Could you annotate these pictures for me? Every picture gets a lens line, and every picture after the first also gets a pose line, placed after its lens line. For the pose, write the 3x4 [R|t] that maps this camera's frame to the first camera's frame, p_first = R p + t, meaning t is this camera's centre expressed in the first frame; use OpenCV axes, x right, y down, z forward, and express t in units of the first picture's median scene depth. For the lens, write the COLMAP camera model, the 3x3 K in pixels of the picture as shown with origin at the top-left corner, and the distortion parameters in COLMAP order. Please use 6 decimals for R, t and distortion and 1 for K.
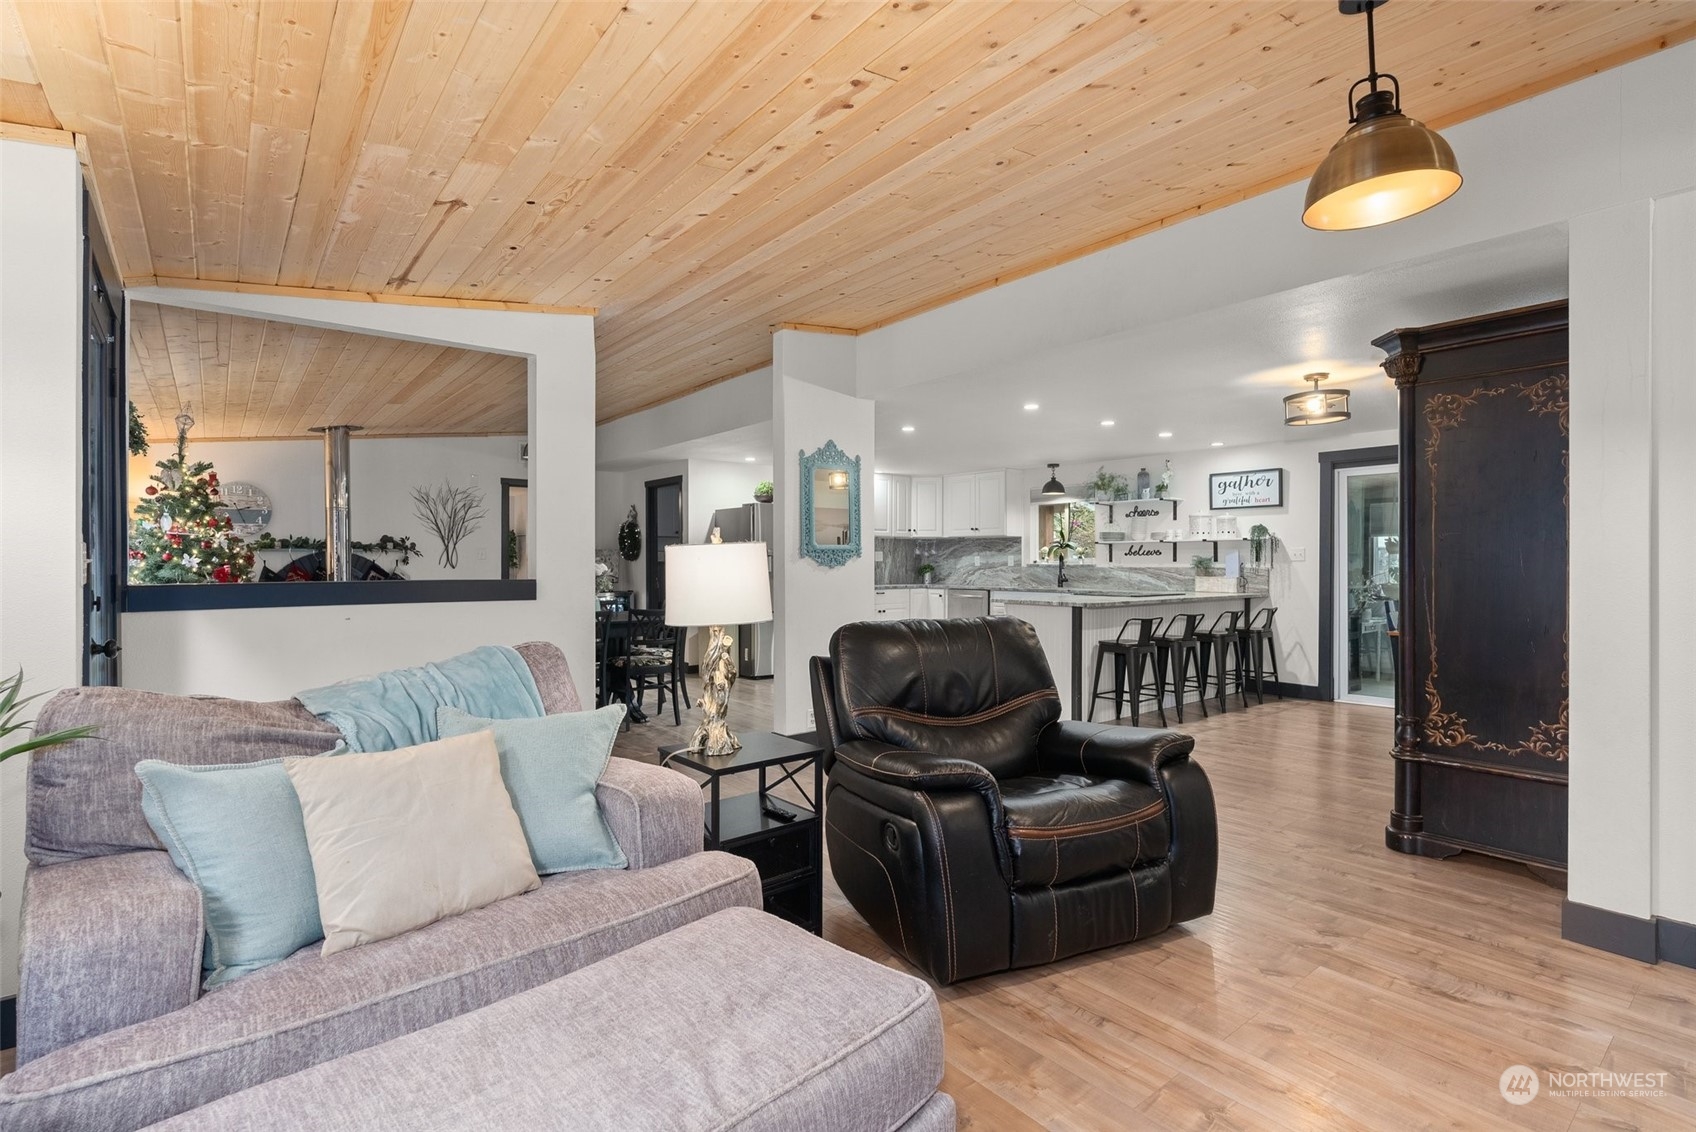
lens RADIAL K [[791.0, 0, 856.5], [0, 791.0, 566.0], [0, 0, 1]] dist [-0.001404, 0.000068]
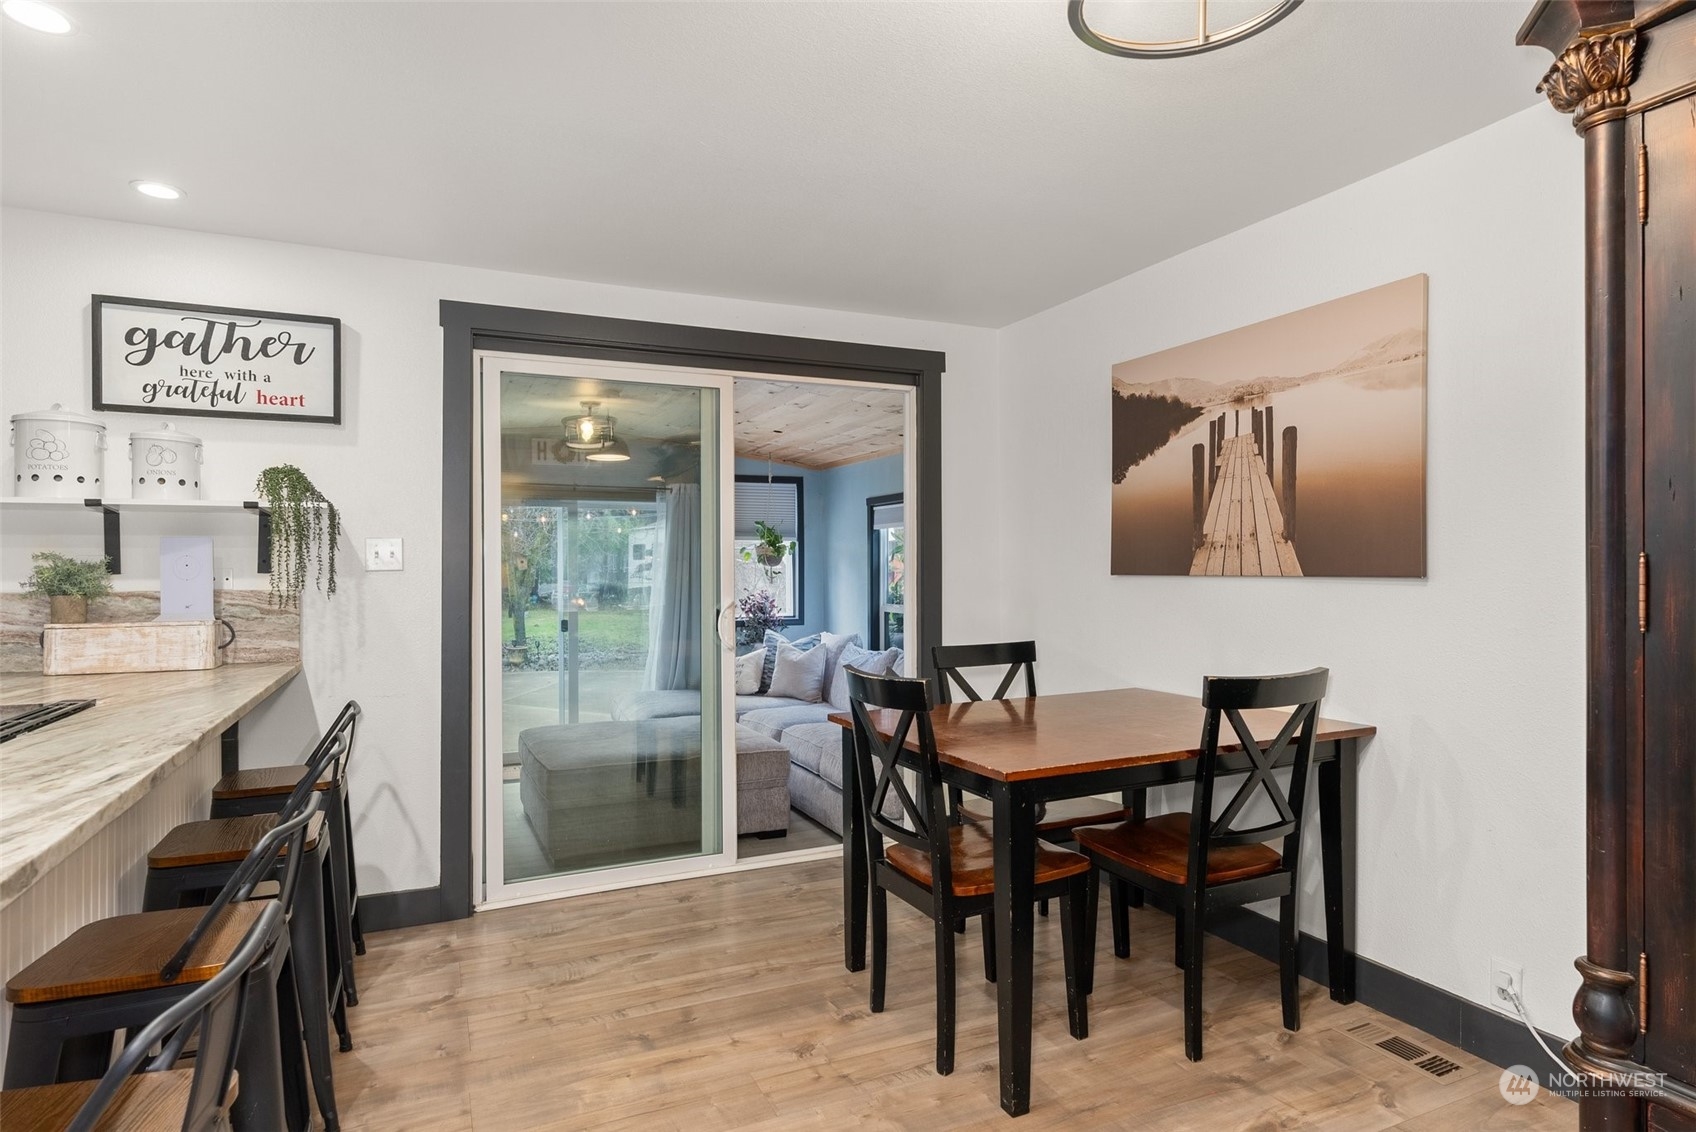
lens RADIAL K [[922.8, 0, 848.0], [0, 922.8, 566.0], [0, 0, 1]] dist [0.000232, 0.000373]
pose [[0.241812, 0.002721, 0.970319, 0.151919], [0.007495, 0.999961, -0.004672, -0.004383], [-0.970294, 0.008402, 0.241782, 0.573705]]
